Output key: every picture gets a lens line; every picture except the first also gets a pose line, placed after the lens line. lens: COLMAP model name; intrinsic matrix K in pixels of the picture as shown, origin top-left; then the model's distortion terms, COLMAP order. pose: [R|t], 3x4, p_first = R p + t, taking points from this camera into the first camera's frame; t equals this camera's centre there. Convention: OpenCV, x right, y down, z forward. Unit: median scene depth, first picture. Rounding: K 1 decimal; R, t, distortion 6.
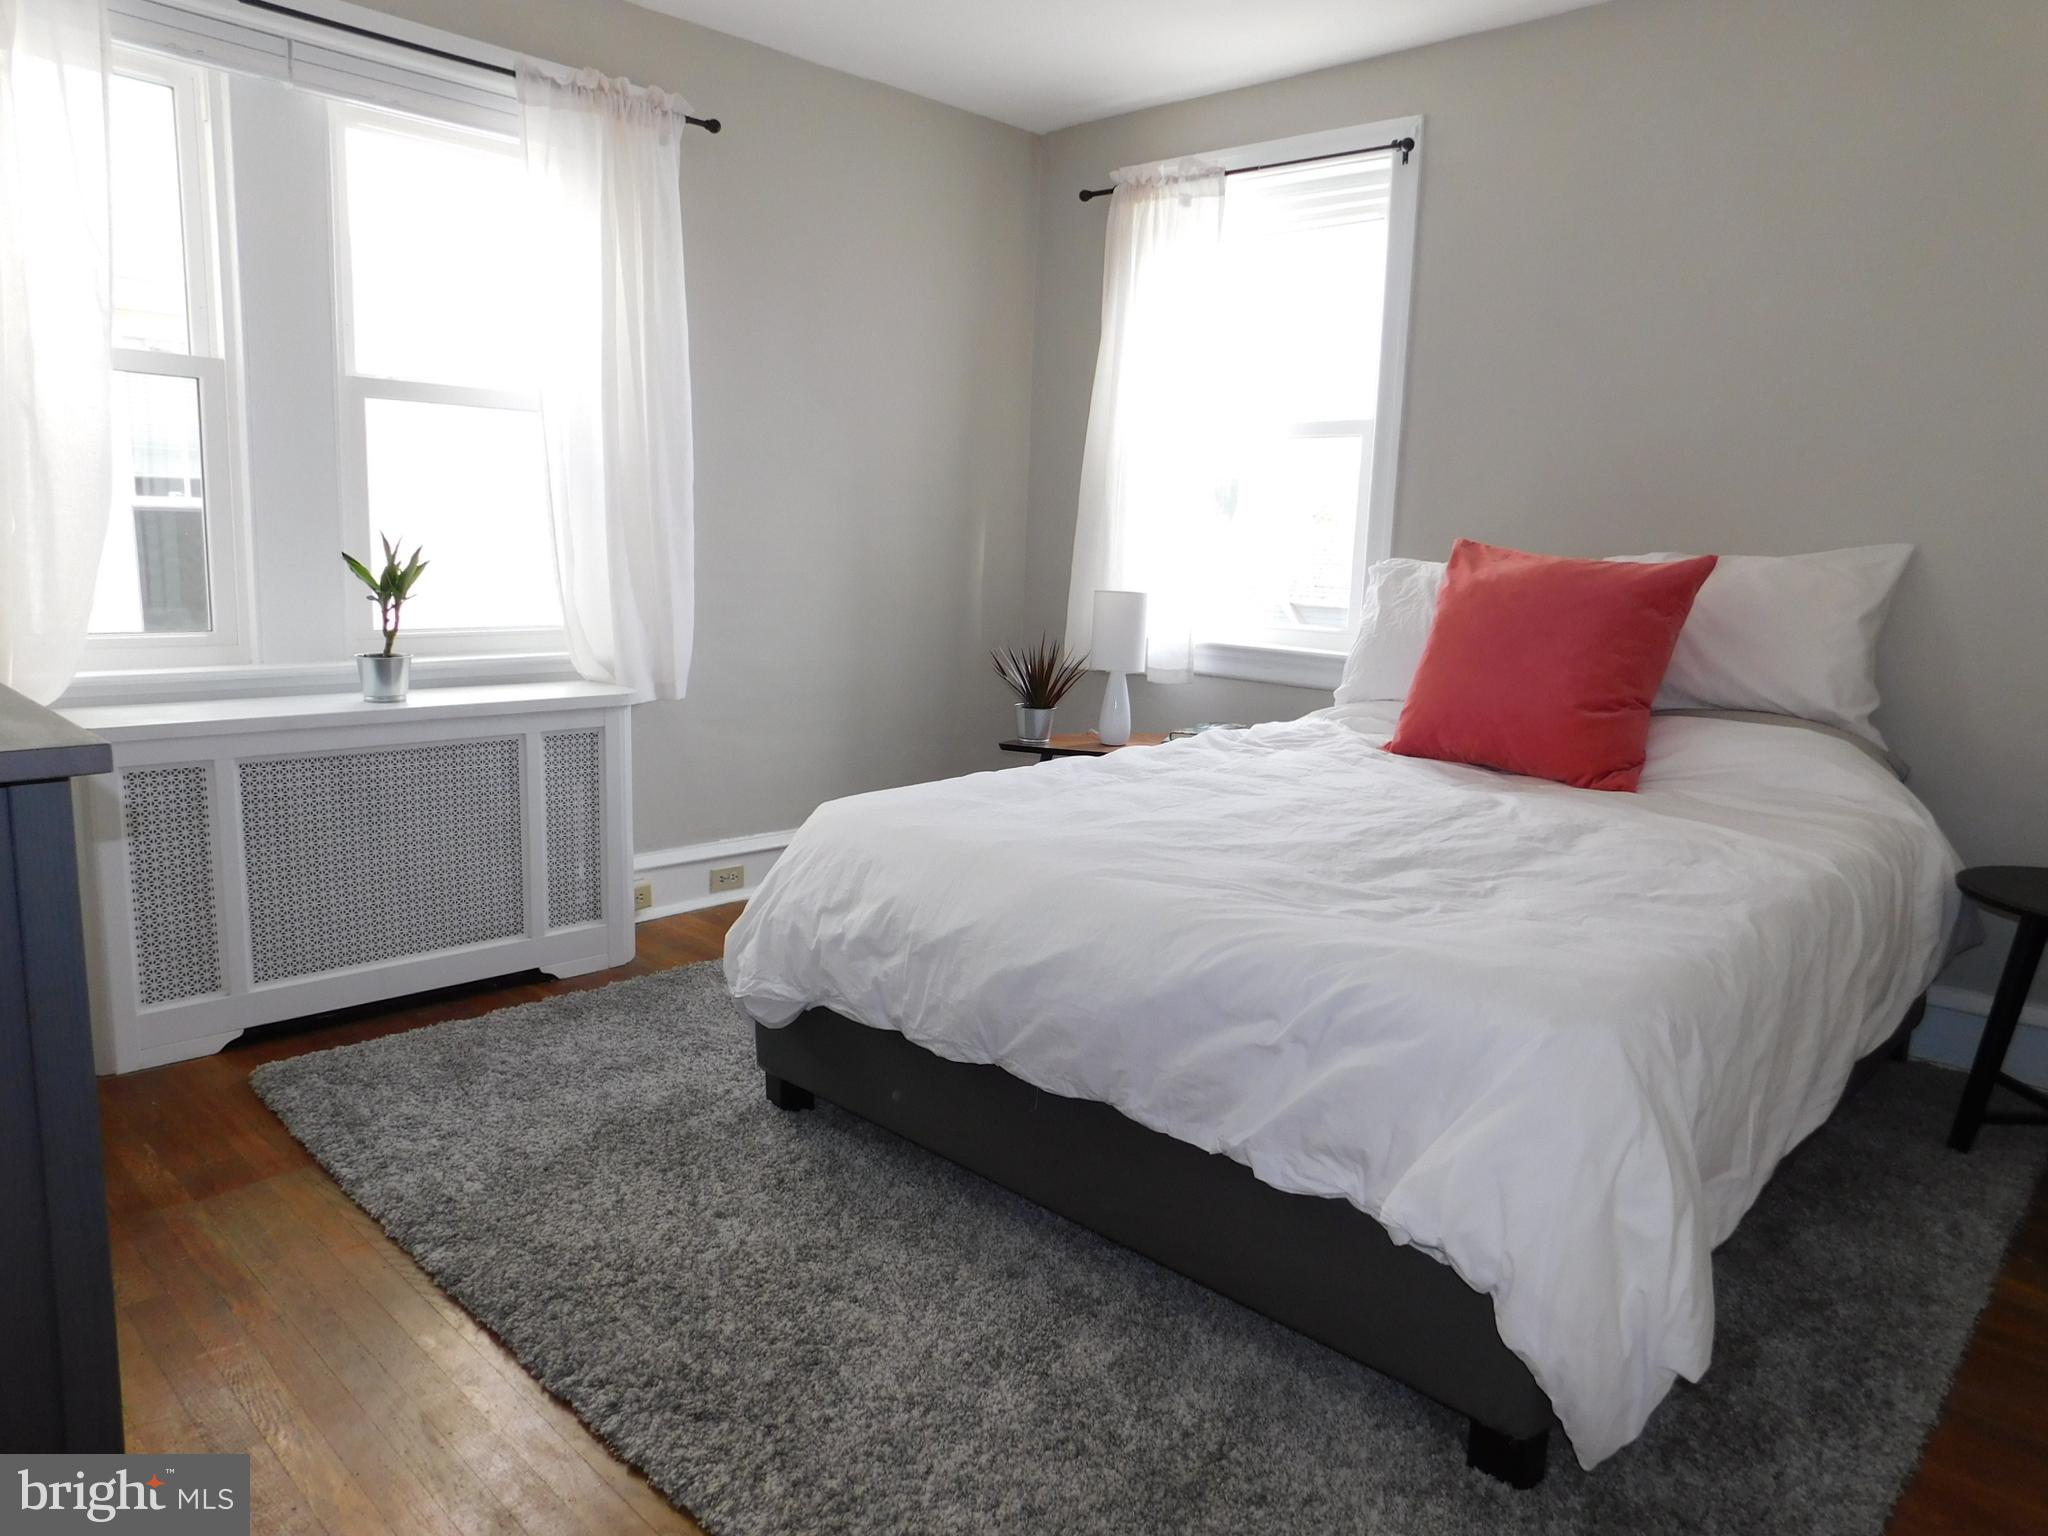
lens RADIAL K [[1422.5, 0, 1024.0], [0, 1422.5, 768.0], [0, 0, 1]] dist [-0.072281, 0.066904]
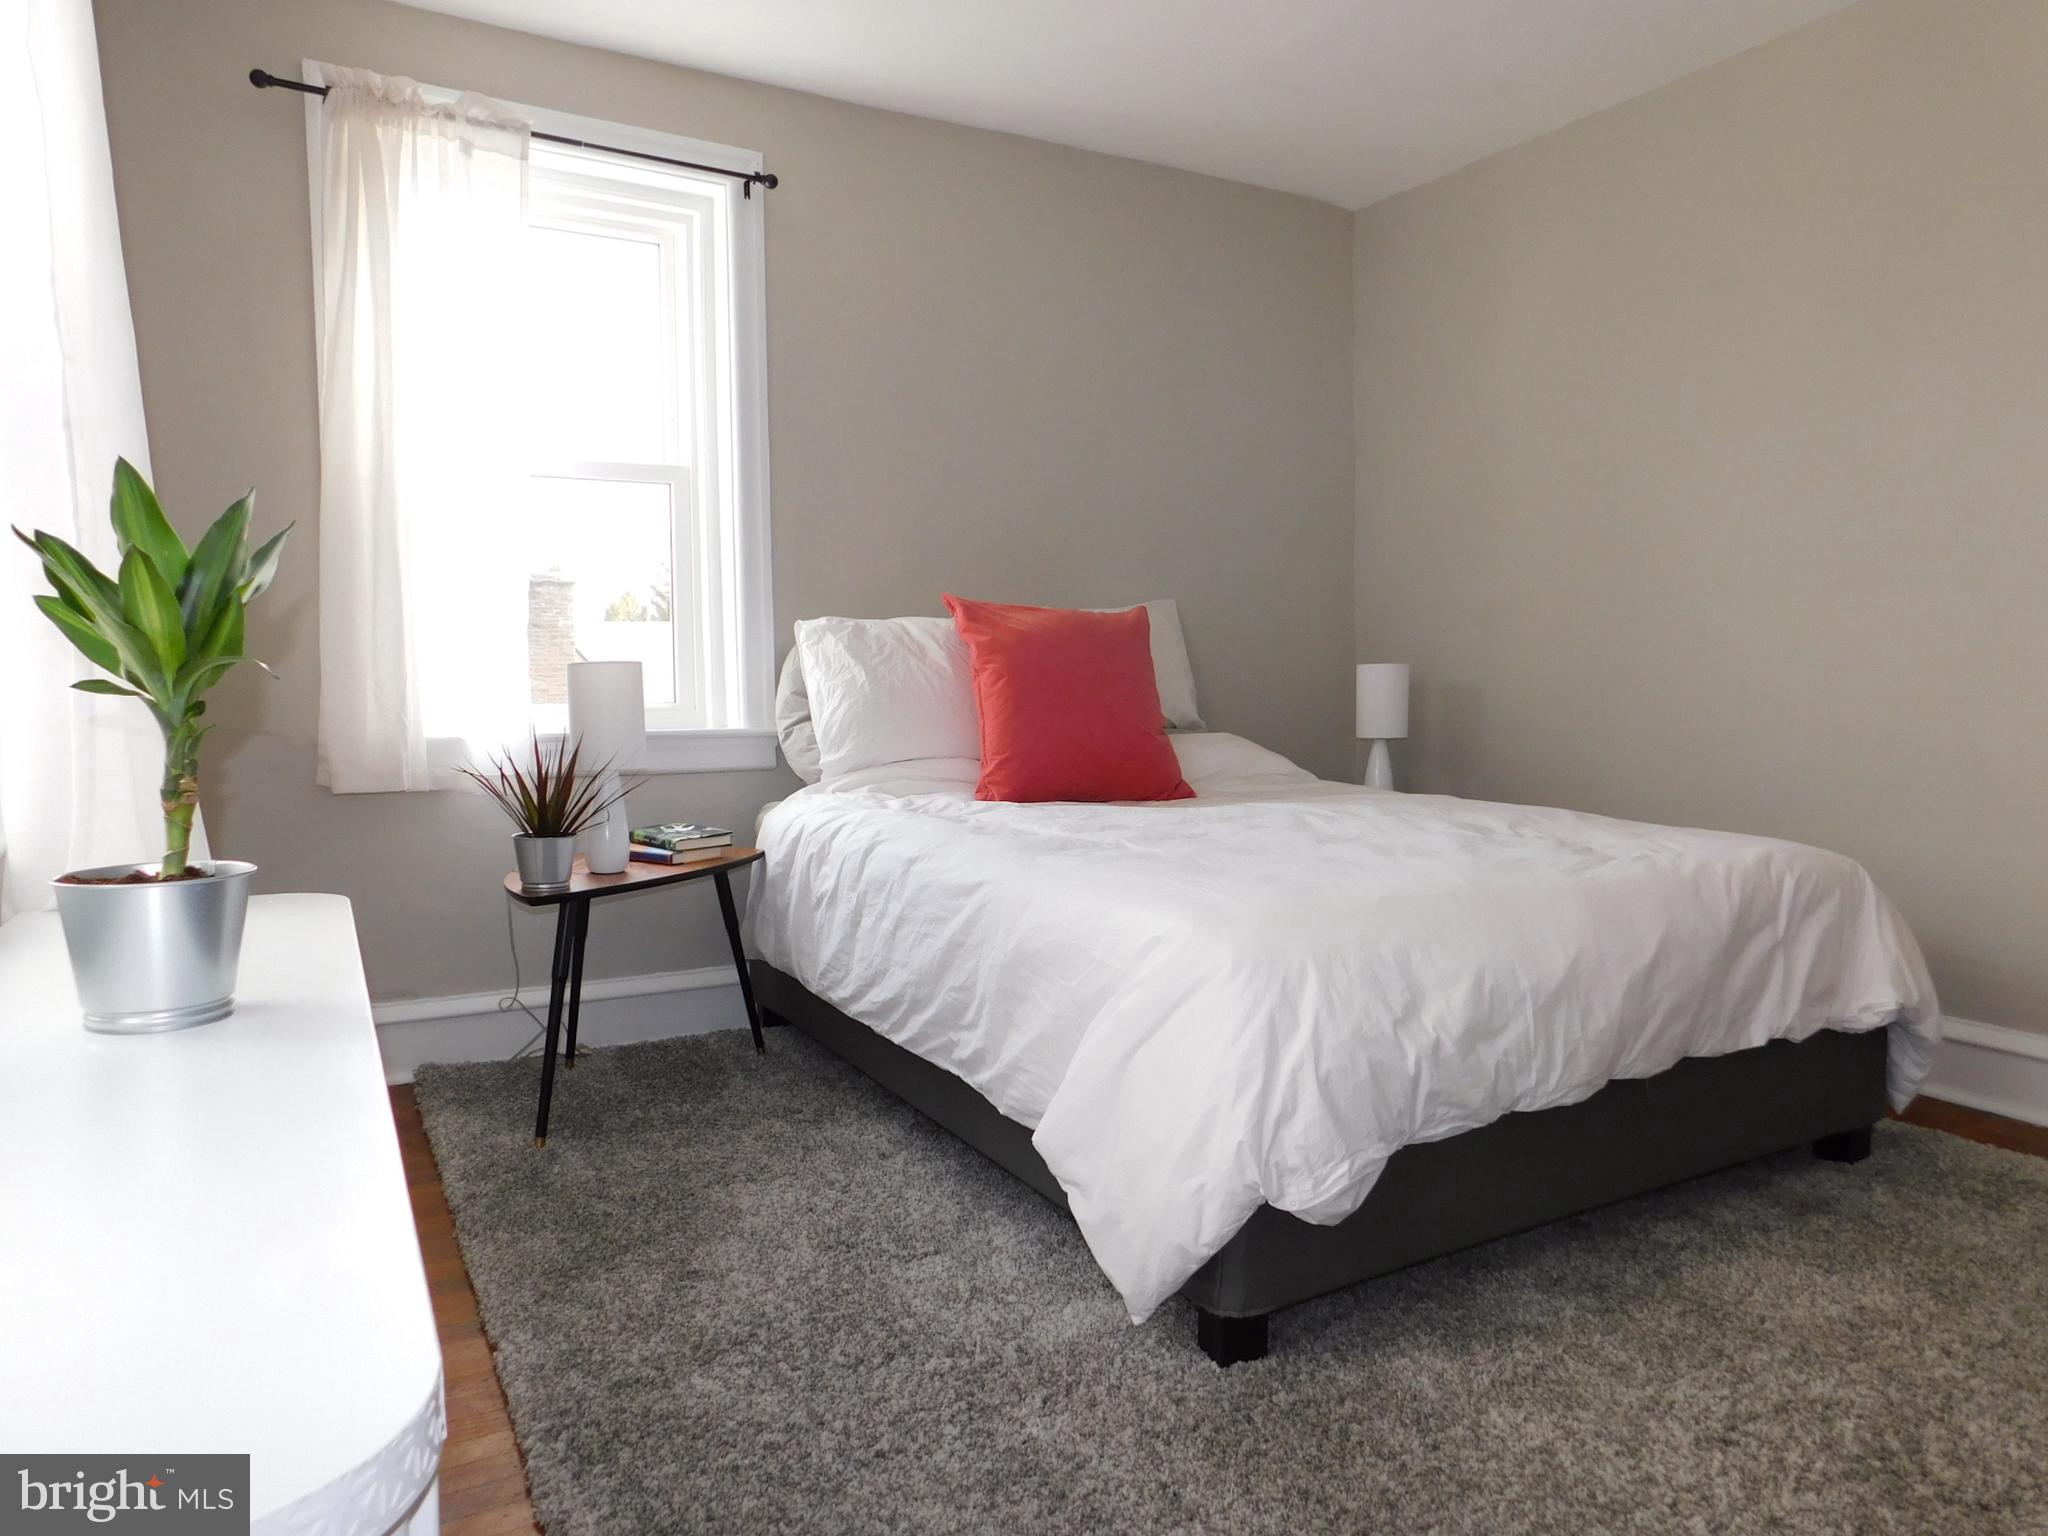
lens RADIAL K [[1422.5, 0, 1024.0], [0, 1422.5, 768.0], [0, 0, 1]] dist [-0.072281, 0.066904]
pose [[0.244585, -0.117906, 0.962433, -0.647264], [0.151158, 0.985080, 0.082267, -0.105186], [-0.957773, 0.125359, 0.258758, 0.635780]]
